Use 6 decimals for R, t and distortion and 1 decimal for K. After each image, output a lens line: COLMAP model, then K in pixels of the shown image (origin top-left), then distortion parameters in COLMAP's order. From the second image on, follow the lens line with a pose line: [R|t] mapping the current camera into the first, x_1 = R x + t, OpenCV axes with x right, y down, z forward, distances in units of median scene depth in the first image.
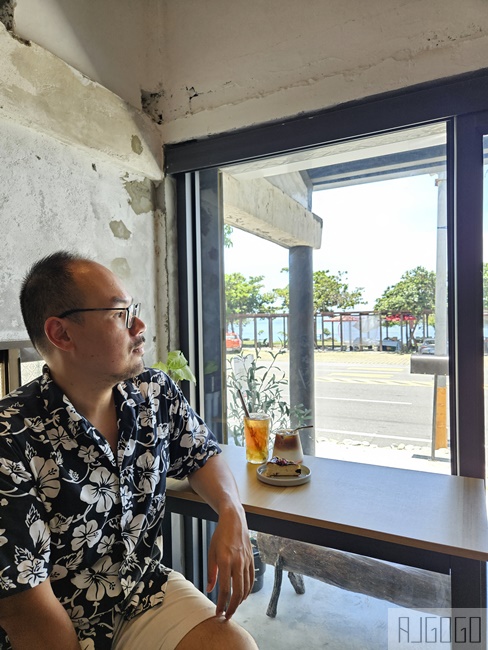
lens RADIAL K [[439.7, 0, 244.0], [0, 439.7, 325.0], [0, 0, 1]] dist [0.041598, -0.003142]
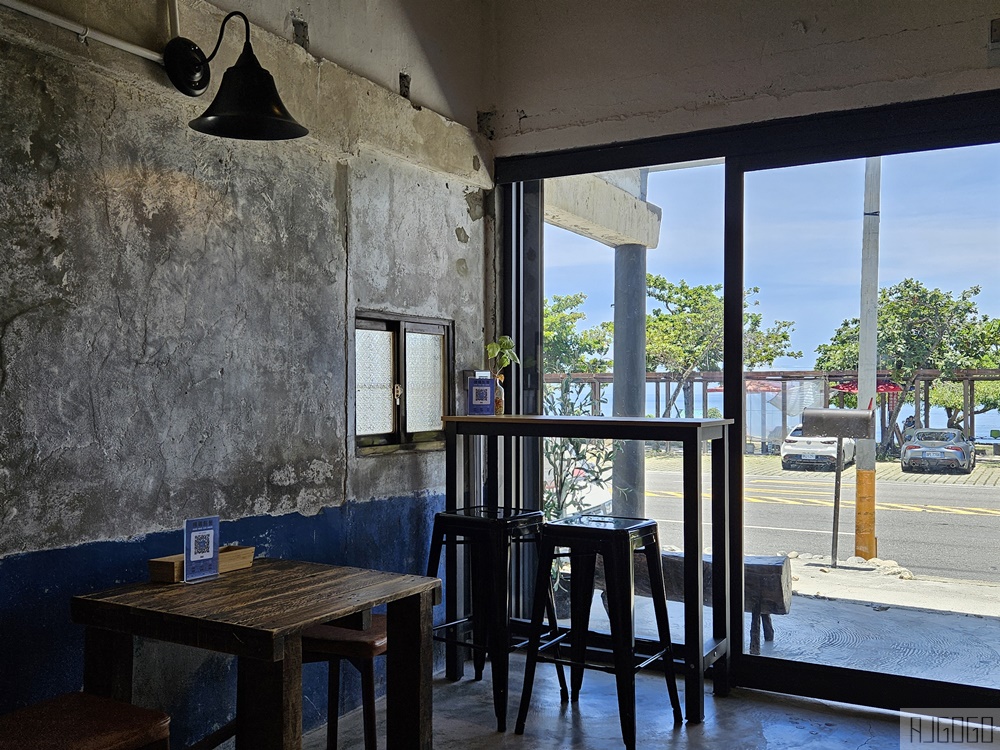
lens RADIAL K [[966.2, 0, 501.0], [0, 966.2, 408.8], [0, 0, 1]] dist [0.094340, -0.005261]
pose [[0.999079, 0.018962, -0.038498, -0.057439], [-0.018826, 0.999815, 0.003896, 0.220695], [0.038564, -0.003168, 0.999251, -1.468694]]
